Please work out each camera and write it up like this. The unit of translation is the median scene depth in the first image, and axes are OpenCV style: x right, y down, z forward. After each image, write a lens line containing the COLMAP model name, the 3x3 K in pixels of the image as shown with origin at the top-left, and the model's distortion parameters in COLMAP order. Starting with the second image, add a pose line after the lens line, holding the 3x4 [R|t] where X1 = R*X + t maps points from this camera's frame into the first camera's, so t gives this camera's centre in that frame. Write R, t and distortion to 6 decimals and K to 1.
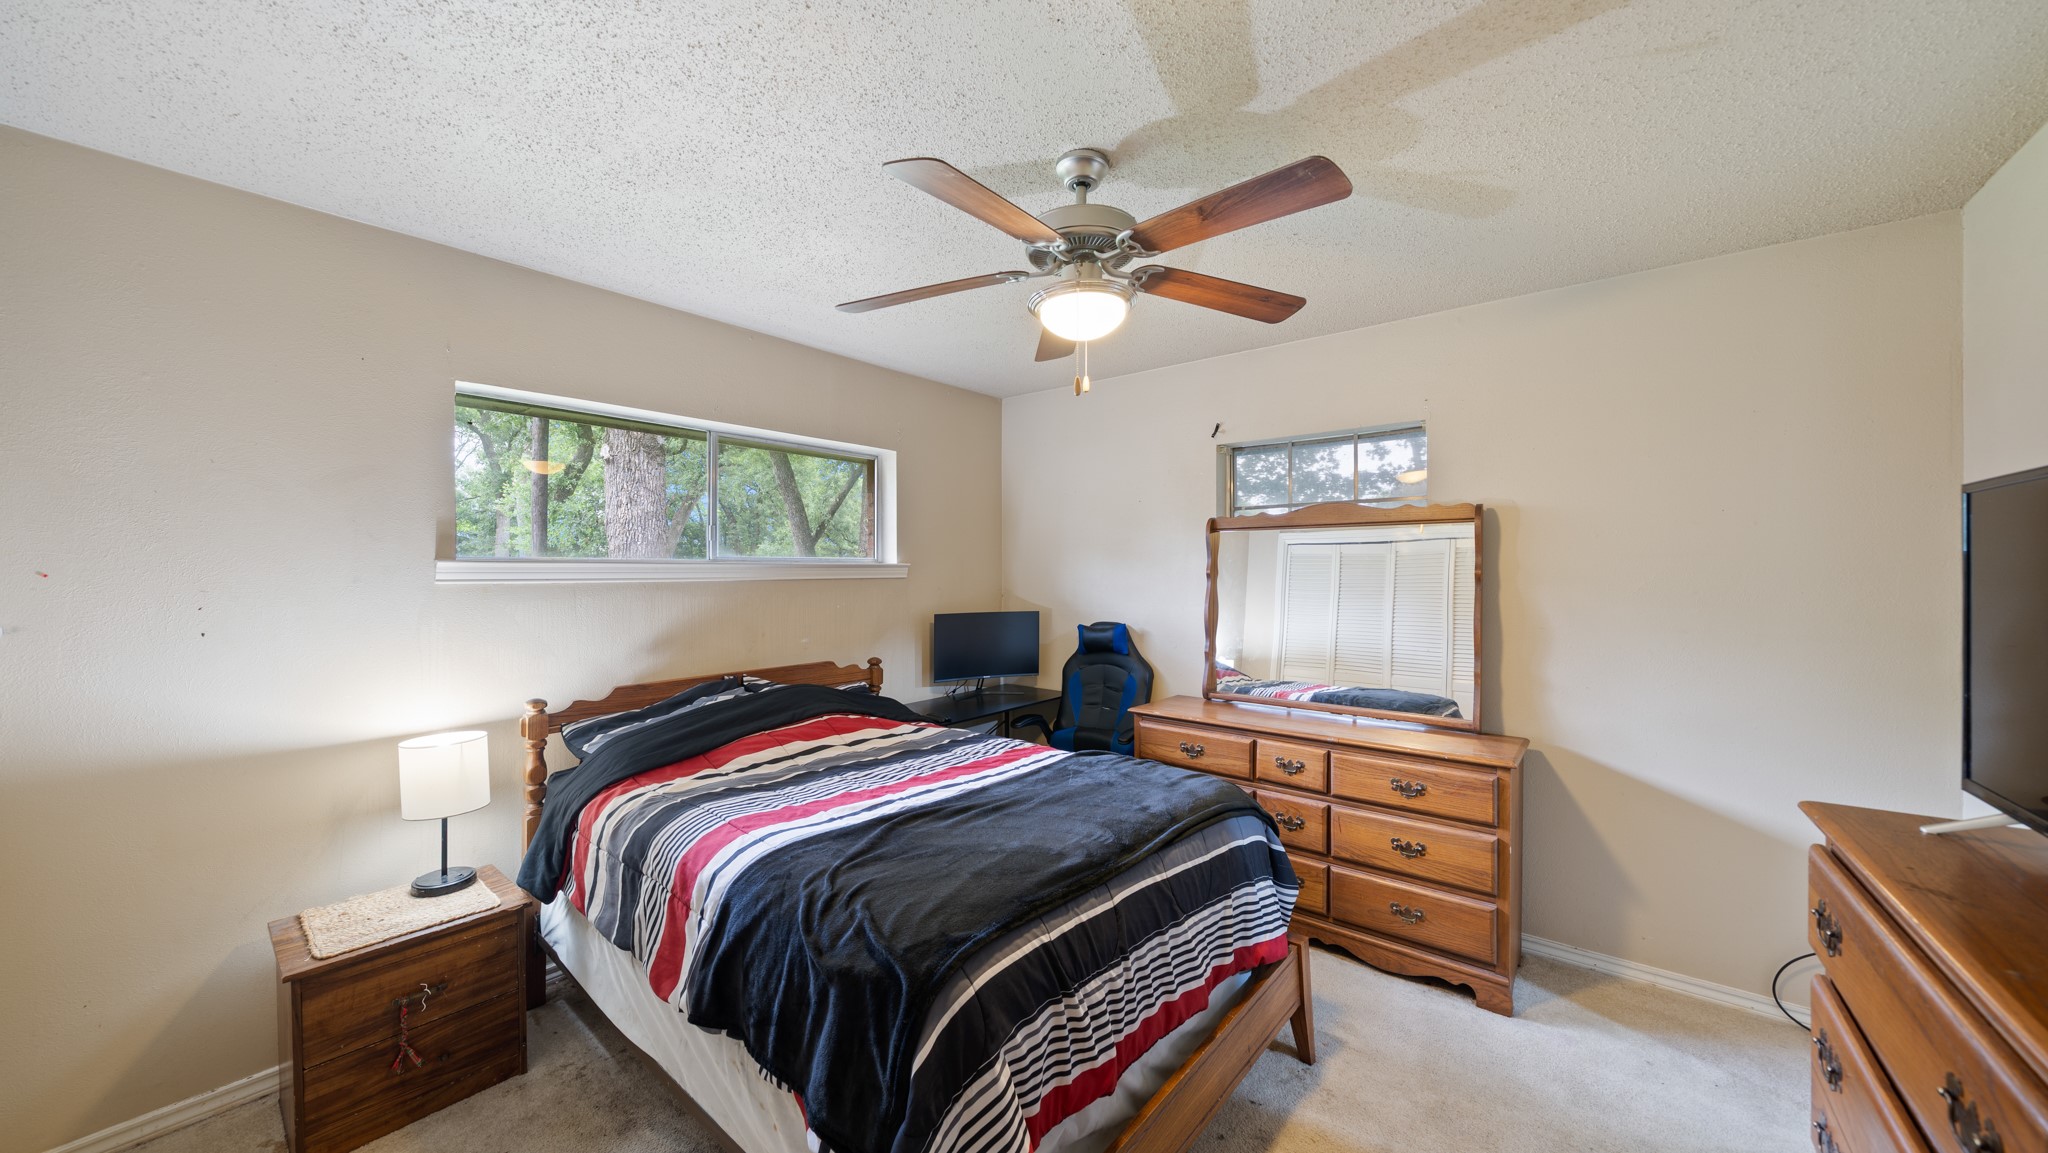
lens RADIAL K [[714.8, 0, 1023.6], [0, 714.8, 583.5], [0, 0, 1]] dist [-0.003091, -0.000108]
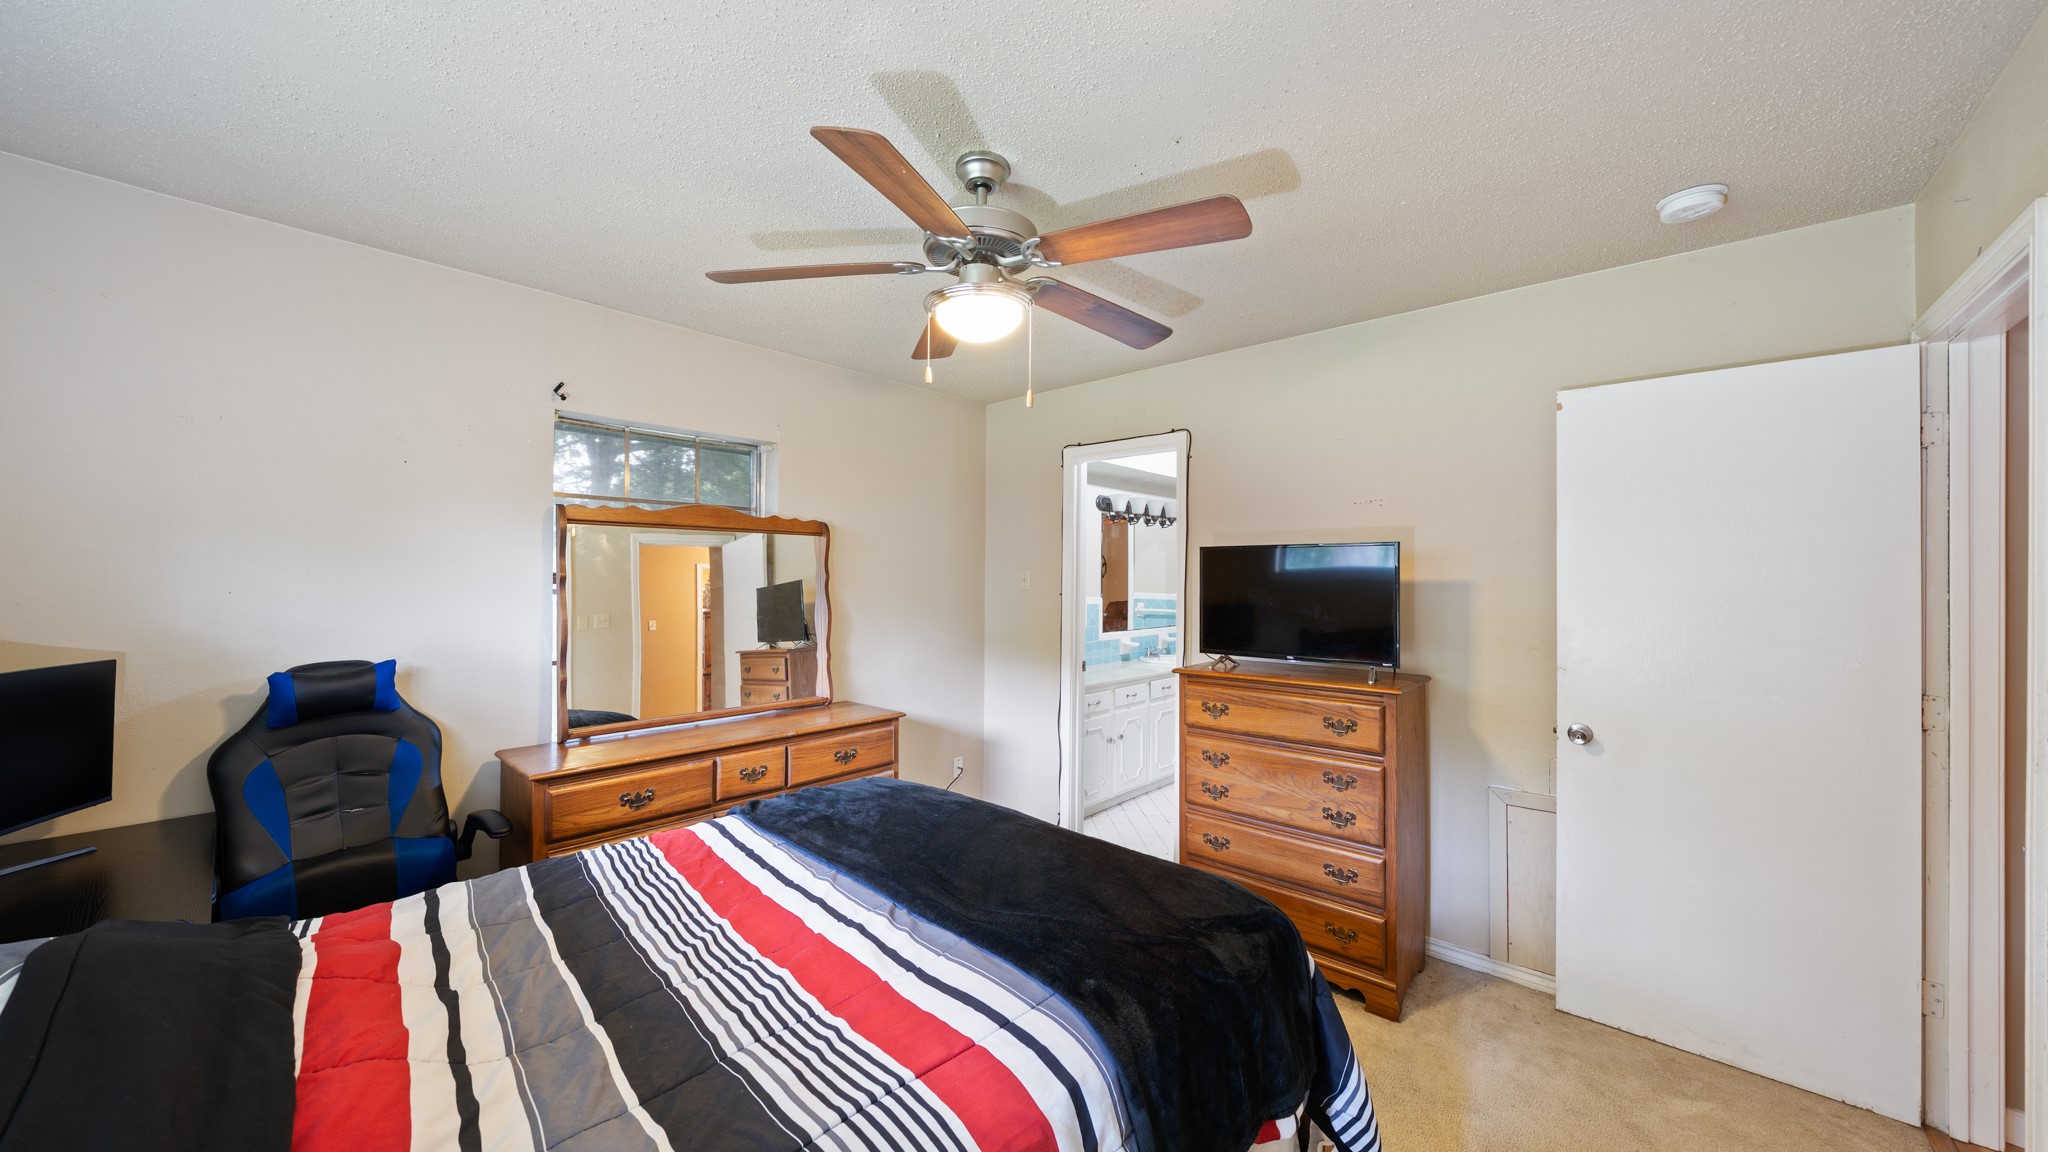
lens RADIAL K [[714.8, 0, 1023.6], [0, 714.8, 583.0], [0, 0, 1]] dist [-0.003091, -0.000108]
pose [[0.053584, -0.008406, 0.998528, -0.591394], [0.010008, 0.999919, 0.007880, -0.011342], [-0.998513, 0.009571, 0.053664, 0.575381]]
